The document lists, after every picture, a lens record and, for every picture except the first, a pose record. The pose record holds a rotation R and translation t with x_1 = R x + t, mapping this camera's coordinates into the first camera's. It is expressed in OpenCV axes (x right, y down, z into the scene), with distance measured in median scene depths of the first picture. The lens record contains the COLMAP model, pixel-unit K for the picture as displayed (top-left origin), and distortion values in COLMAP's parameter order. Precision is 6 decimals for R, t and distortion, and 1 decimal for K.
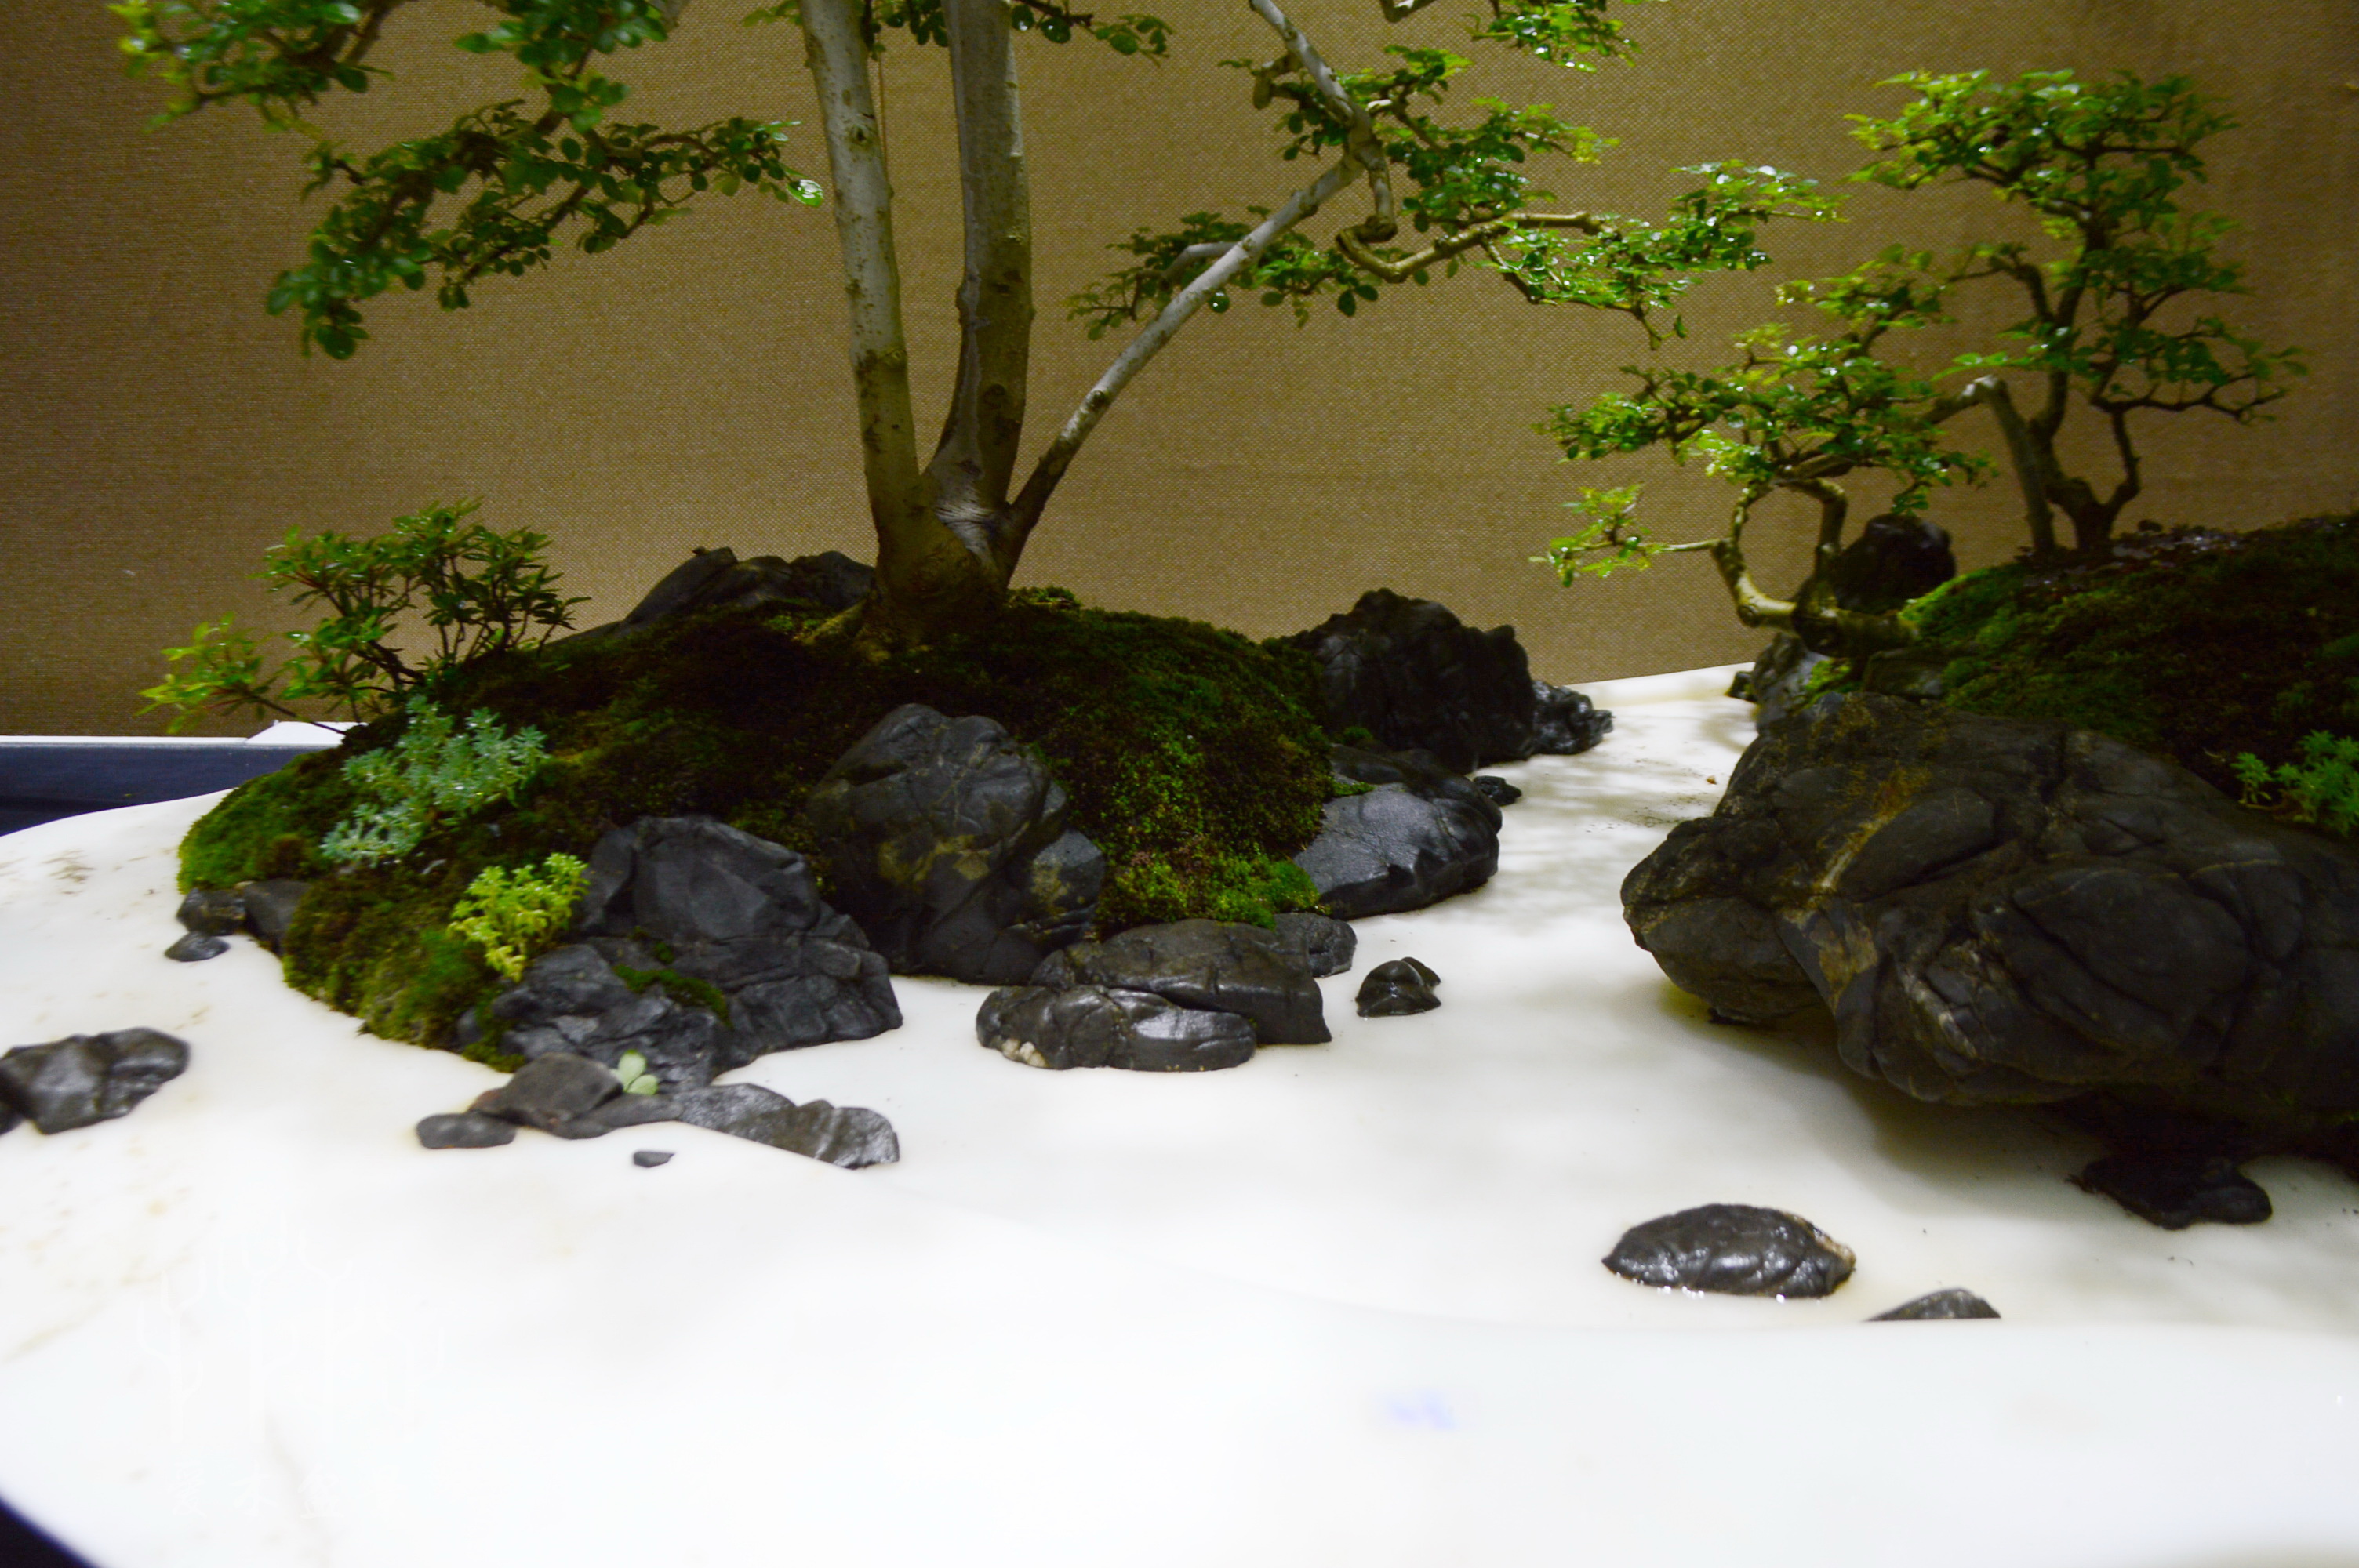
lens RADIAL K [[1857.4, 0, 1182.2], [0, 1857.4, 818.9], [0, 0, 1]] dist [-0.023613, 0.000425]
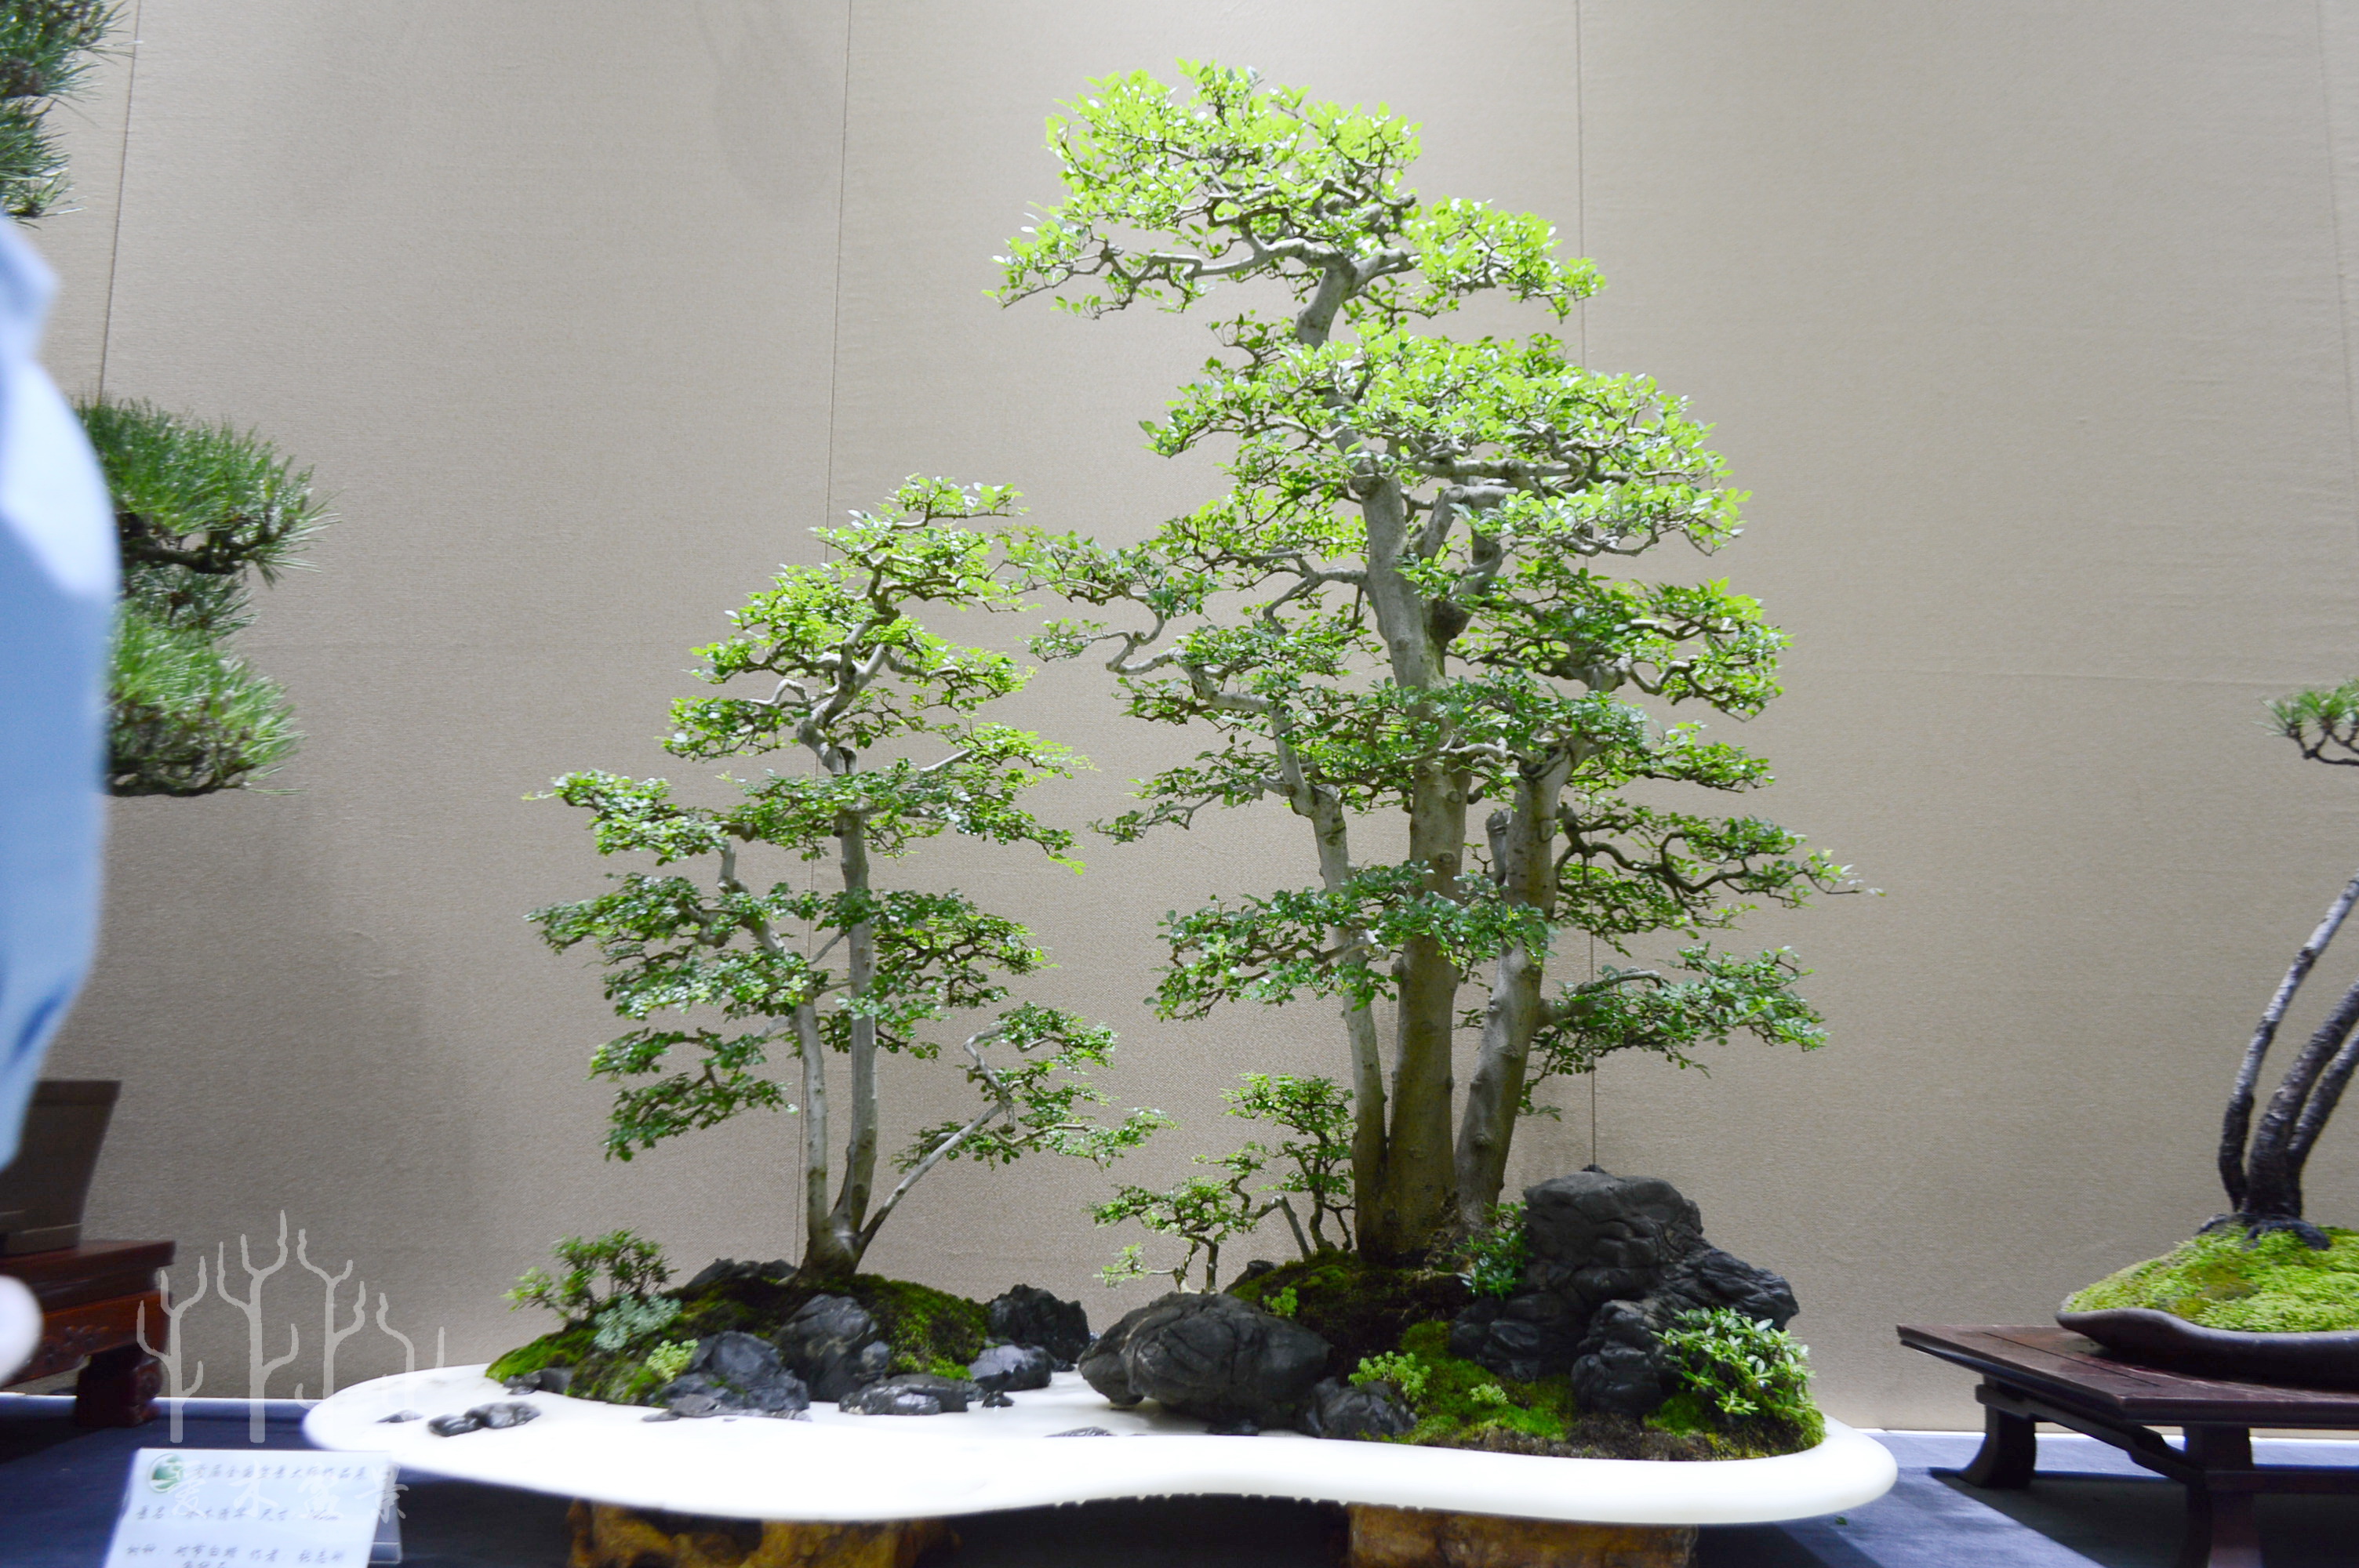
lens RADIAL K [[1857.4, 0, 1182.2], [0, 1857.4, 818.9], [0, 0, 1]] dist [-0.023613, 0.000425]
pose [[0.995705, 0.038016, 0.084419, 0.111825], [0.005553, 0.885646, -0.464328, 0.532084], [-0.092418, 0.462802, 0.881631, -1.594396]]
